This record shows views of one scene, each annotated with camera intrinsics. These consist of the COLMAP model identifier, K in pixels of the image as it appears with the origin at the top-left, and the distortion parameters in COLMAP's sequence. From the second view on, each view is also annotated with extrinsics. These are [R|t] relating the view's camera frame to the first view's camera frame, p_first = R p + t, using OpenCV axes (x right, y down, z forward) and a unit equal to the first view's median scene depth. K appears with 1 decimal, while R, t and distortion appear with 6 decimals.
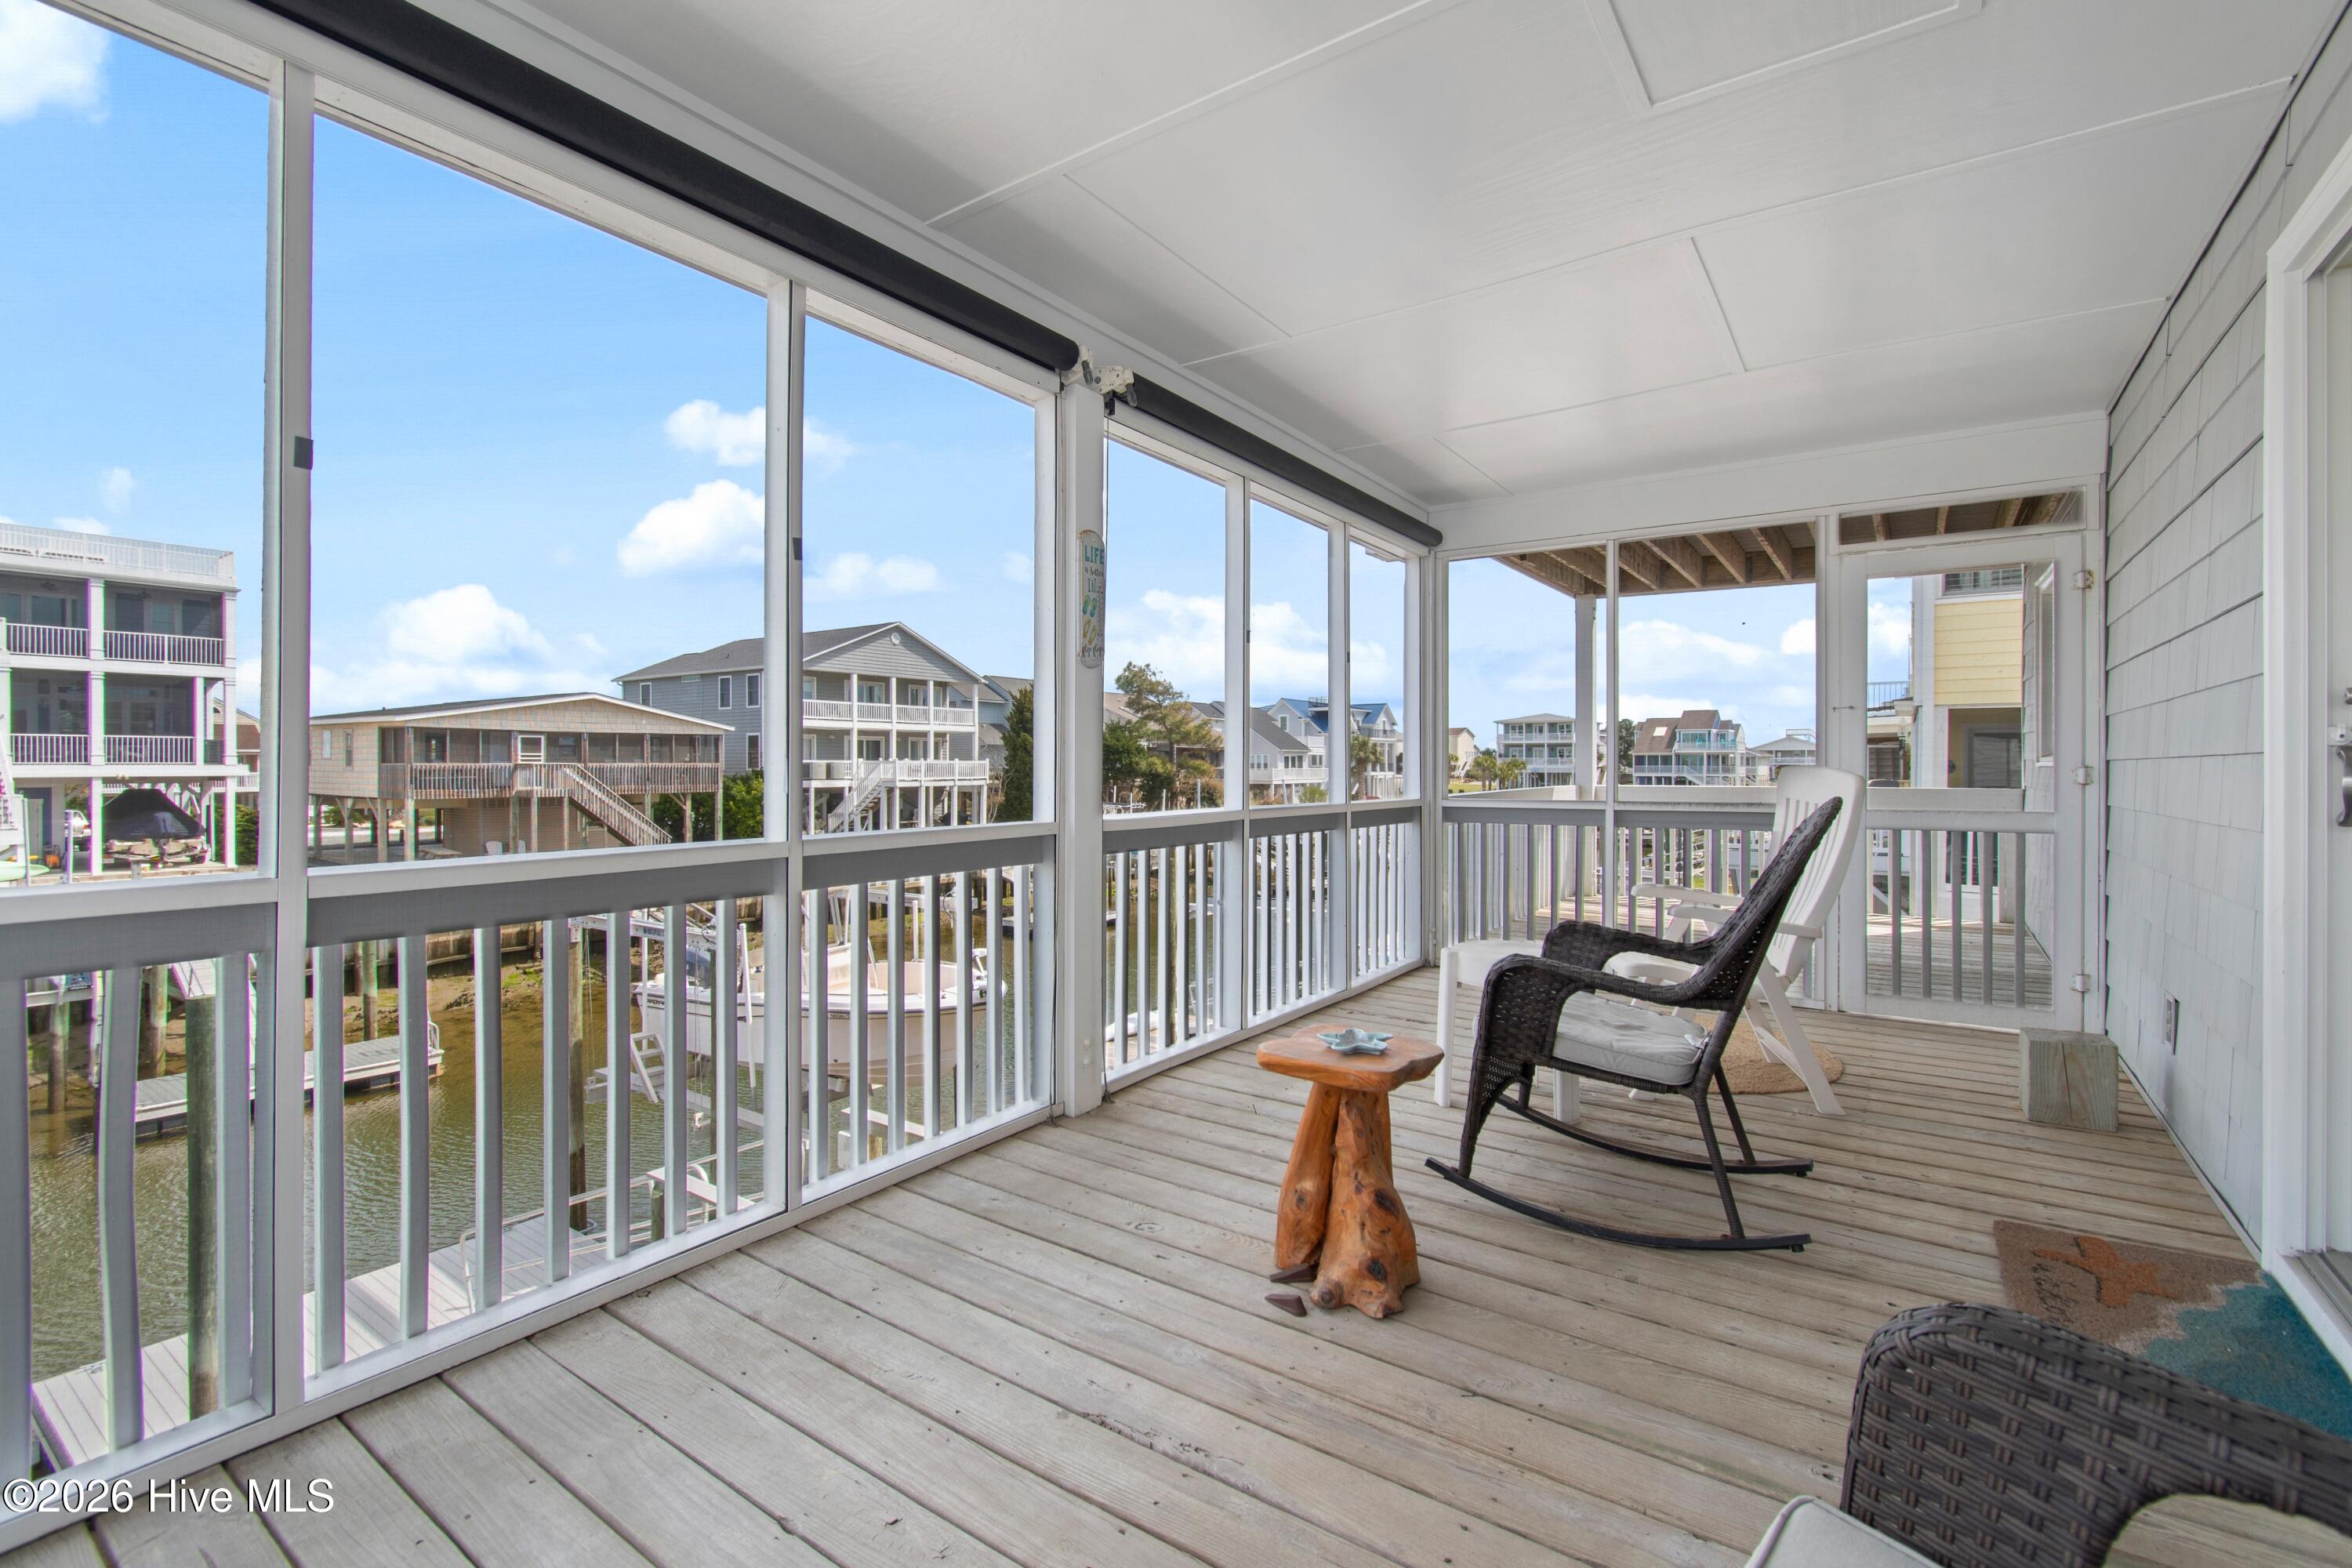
lens RADIAL K [[1034.5, 0, 1177.2], [0, 1034.5, 763.3], [0, 0, 1]] dist [-0.001149, -0.000360]
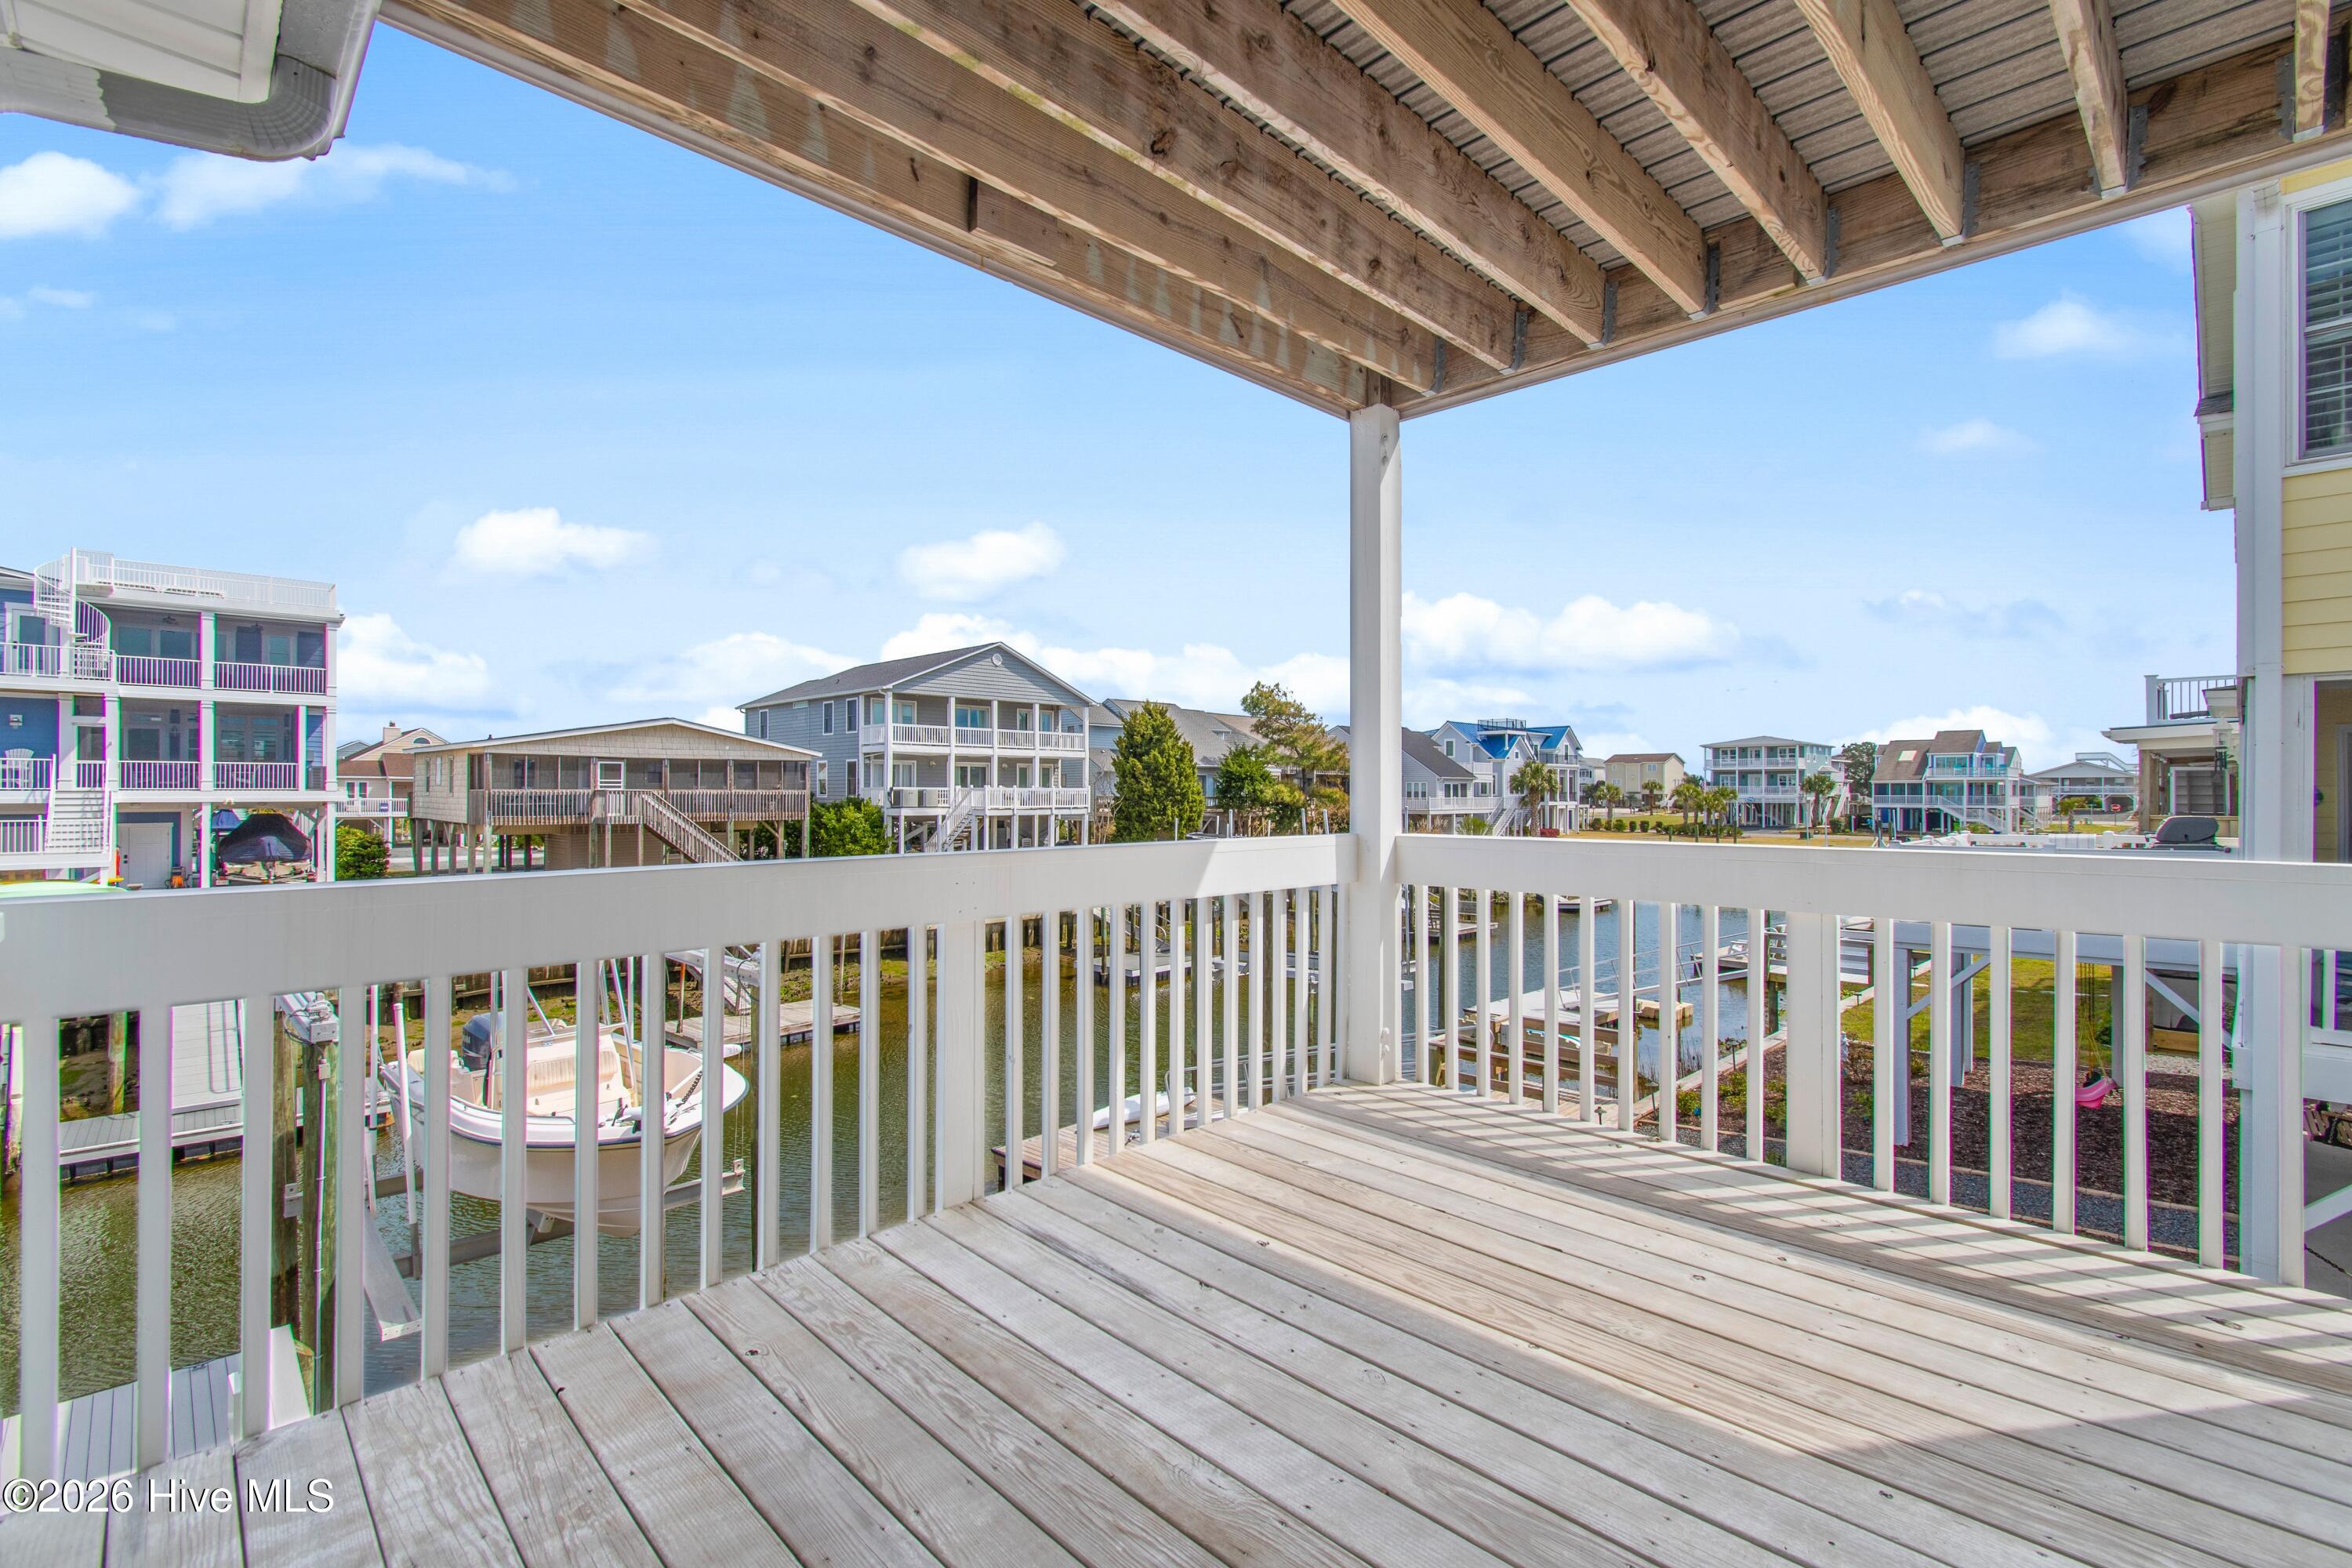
lens RADIAL K [[1038.2, 0, 1176.7], [0, 1038.2, 777.7], [0, 0, 1]] dist [-0.000093, -0.001013]
pose [[0.982919, -0.000753, -0.184036, 0.067912], [-0.001757, 0.999908, -0.013474, 0.000628], [0.184029, 0.013568, 0.982827, 0.093164]]
